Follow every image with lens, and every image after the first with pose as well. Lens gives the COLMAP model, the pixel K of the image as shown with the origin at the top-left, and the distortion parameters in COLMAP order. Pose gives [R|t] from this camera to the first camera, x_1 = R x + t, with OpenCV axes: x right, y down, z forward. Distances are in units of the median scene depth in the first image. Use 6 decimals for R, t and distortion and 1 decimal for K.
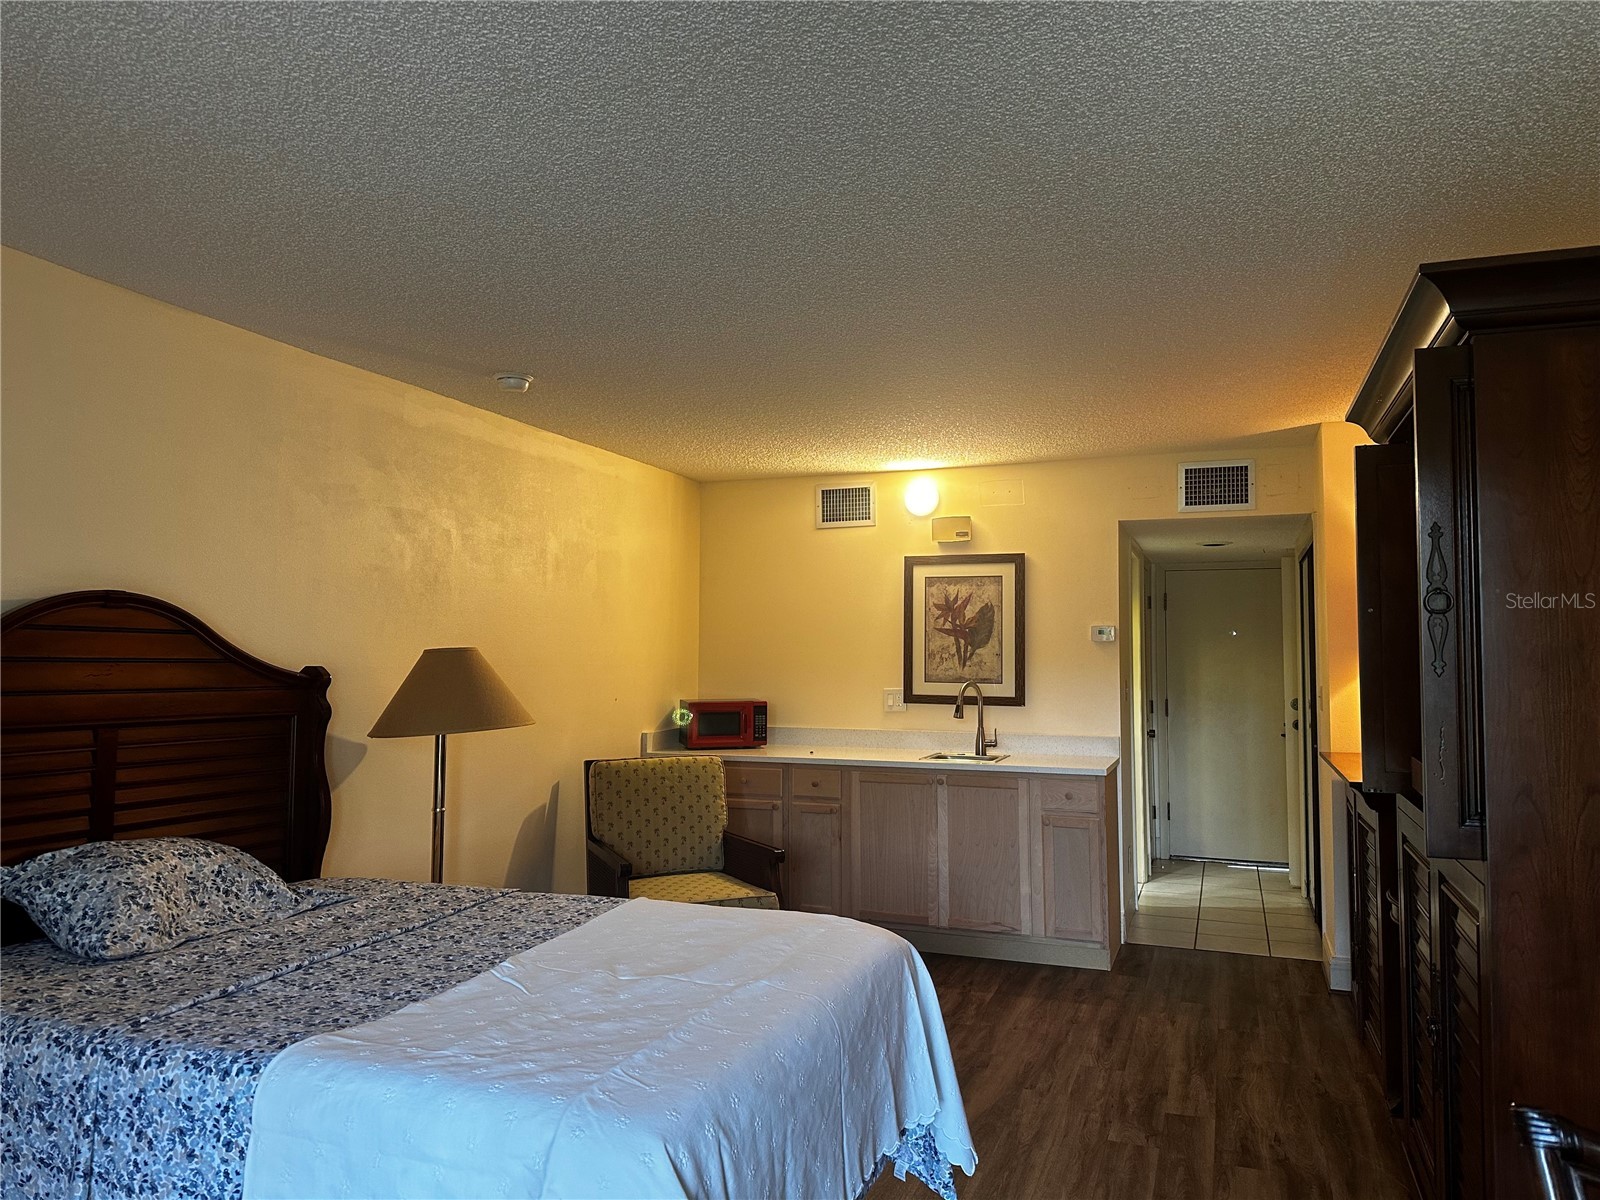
lens RADIAL K [[1117.4, 0, 800.0], [0, 1117.4, 600.0], [0, 0, 1]] dist [0.068324, -0.002272]
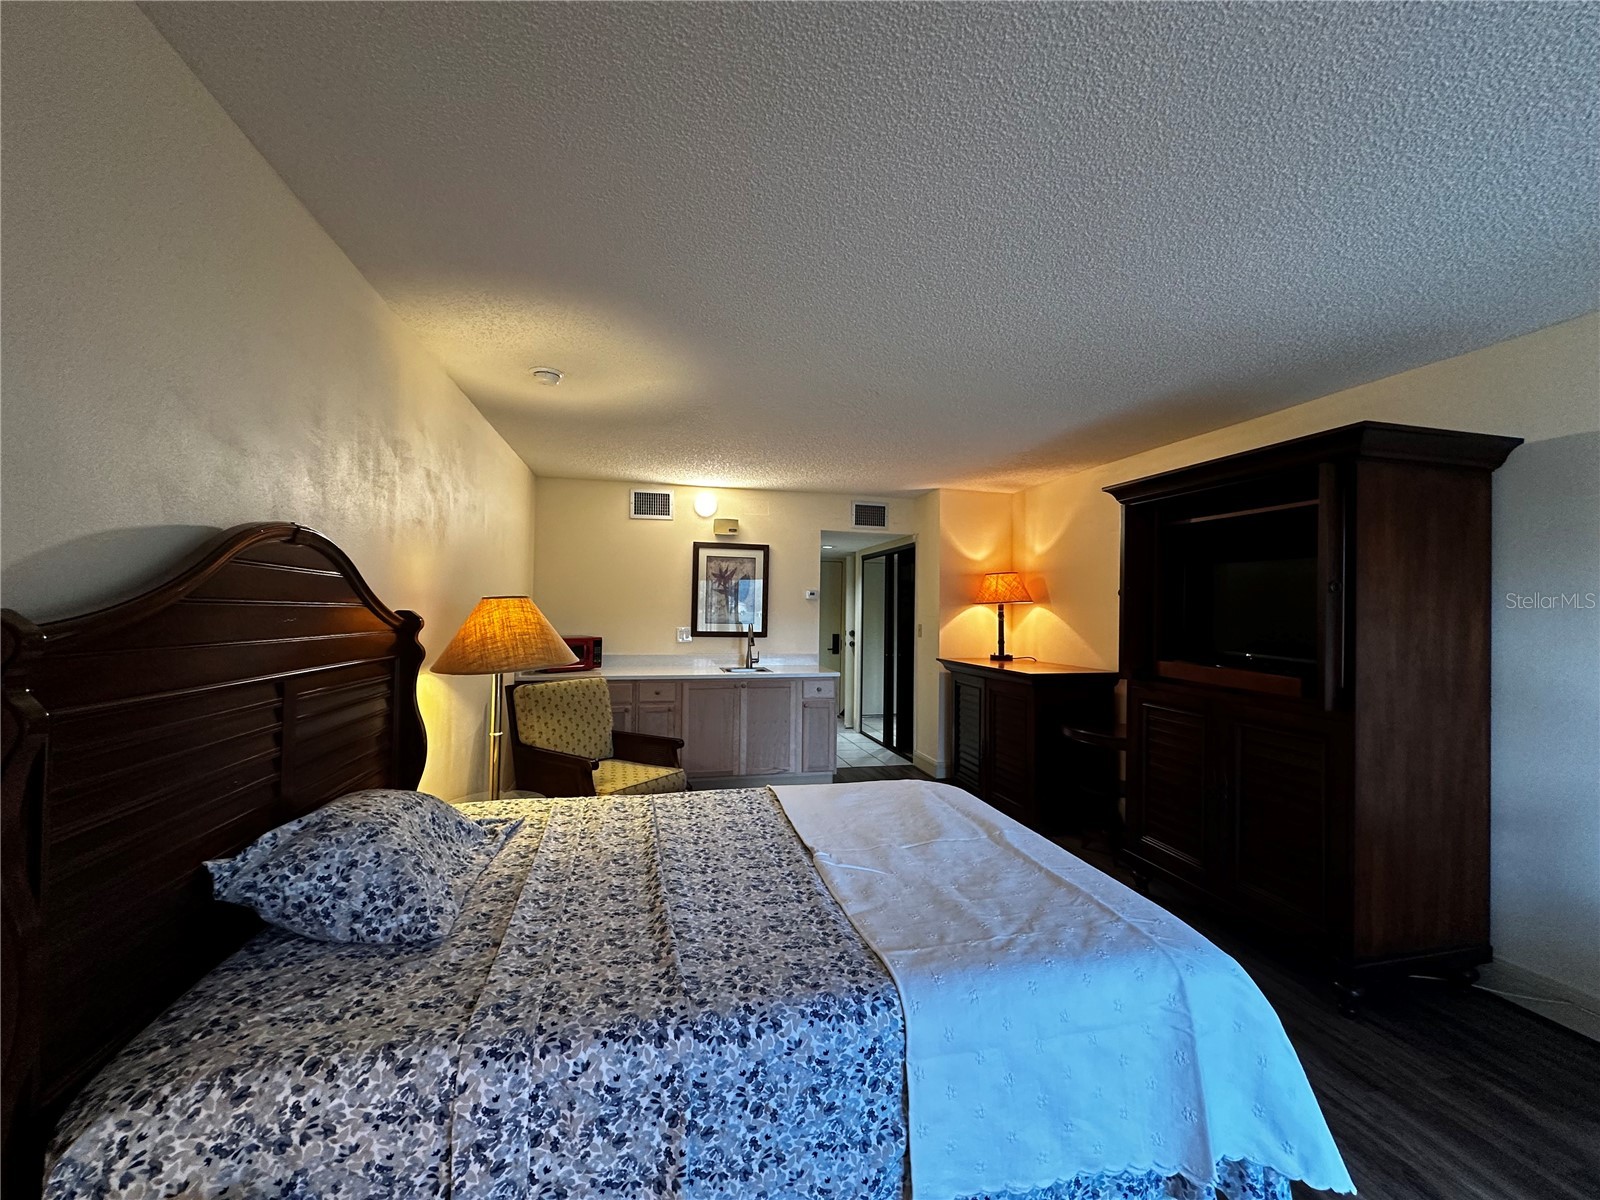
lens RADIAL K [[636.2, 0, 800.0], [0, 636.2, 600.0], [0, 0, 1]] dist [0.028260, 0.000039]
pose [[0.816084, 0.018897, 0.577624, -0.317106], [-0.040824, 0.998854, 0.024999, 0.014549], [-0.576489, -0.043982, 0.815920, 0.214487]]
